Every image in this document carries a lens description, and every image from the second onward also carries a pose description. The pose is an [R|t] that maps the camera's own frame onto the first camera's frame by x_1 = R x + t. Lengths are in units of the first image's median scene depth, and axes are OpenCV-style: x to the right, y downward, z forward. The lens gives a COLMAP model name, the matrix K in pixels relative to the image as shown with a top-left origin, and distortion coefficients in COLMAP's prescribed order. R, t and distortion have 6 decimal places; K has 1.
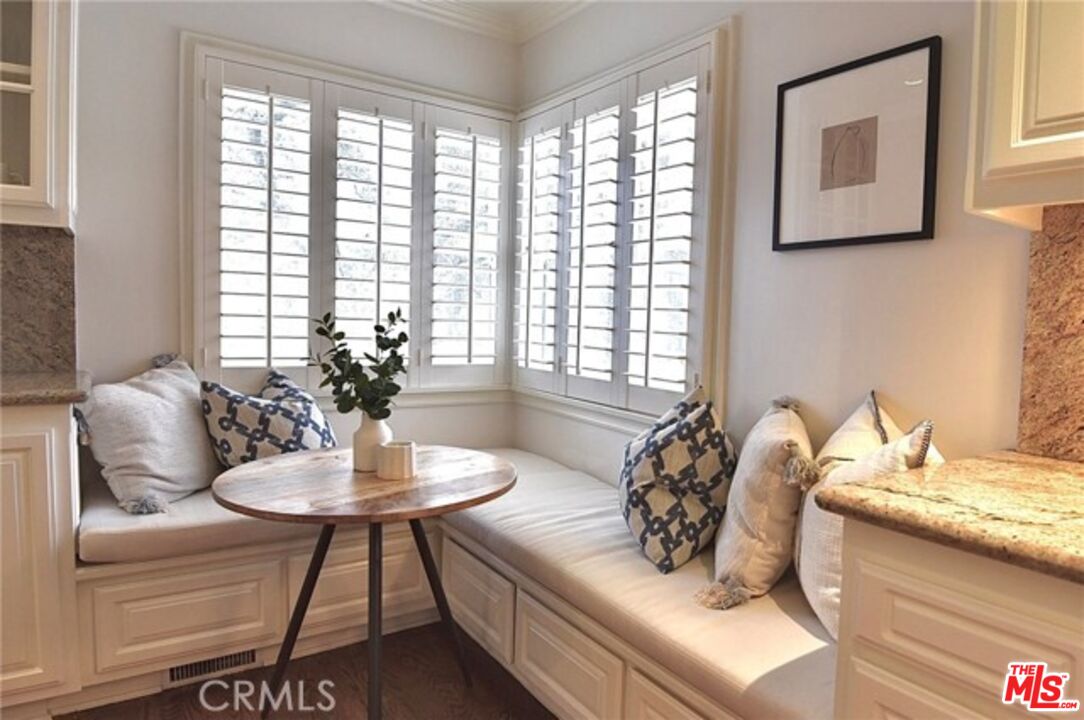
lens RADIAL K [[607.3, 0, 544.2], [0, 607.3, 365.1], [0, 0, 1]] dist [0.006450, -0.041401]
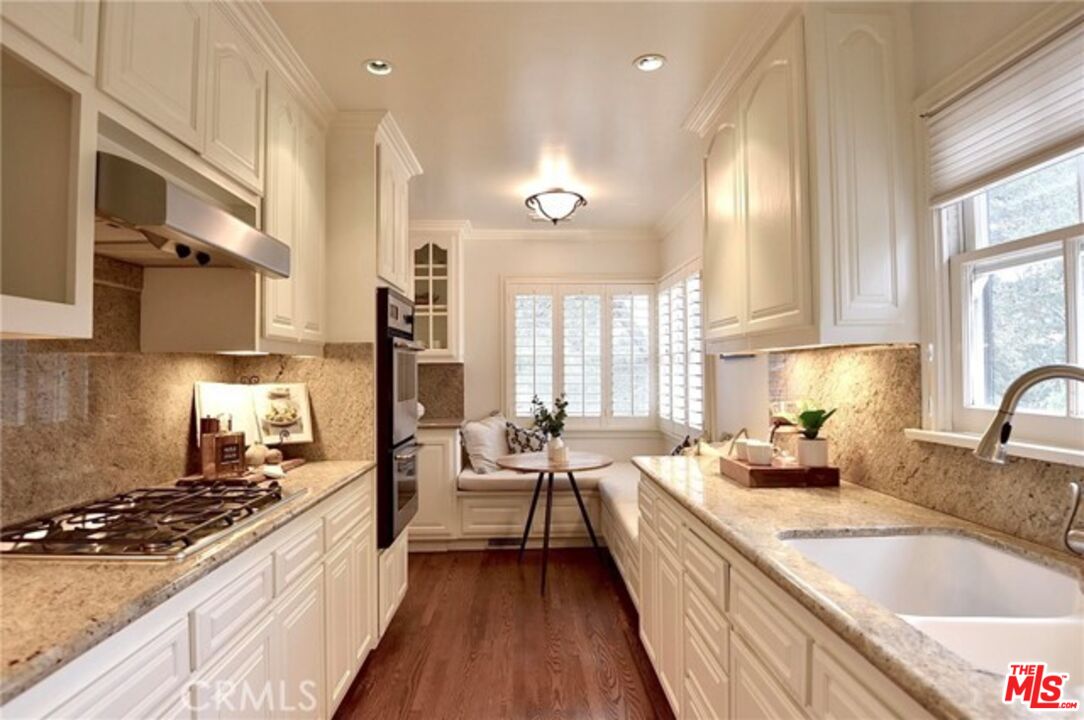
lens RADIAL K [[626.0, 0, 542.0], [0, 626.0, 360.0], [0, 0, 1]] dist [-0.014746, -0.002823]
pose [[0.832598, -0.043087, -0.552199, 0.948597], [-0.011243, 0.995449, -0.094625, 0.016819], [0.553763, 0.084993, 0.828325, -0.998300]]
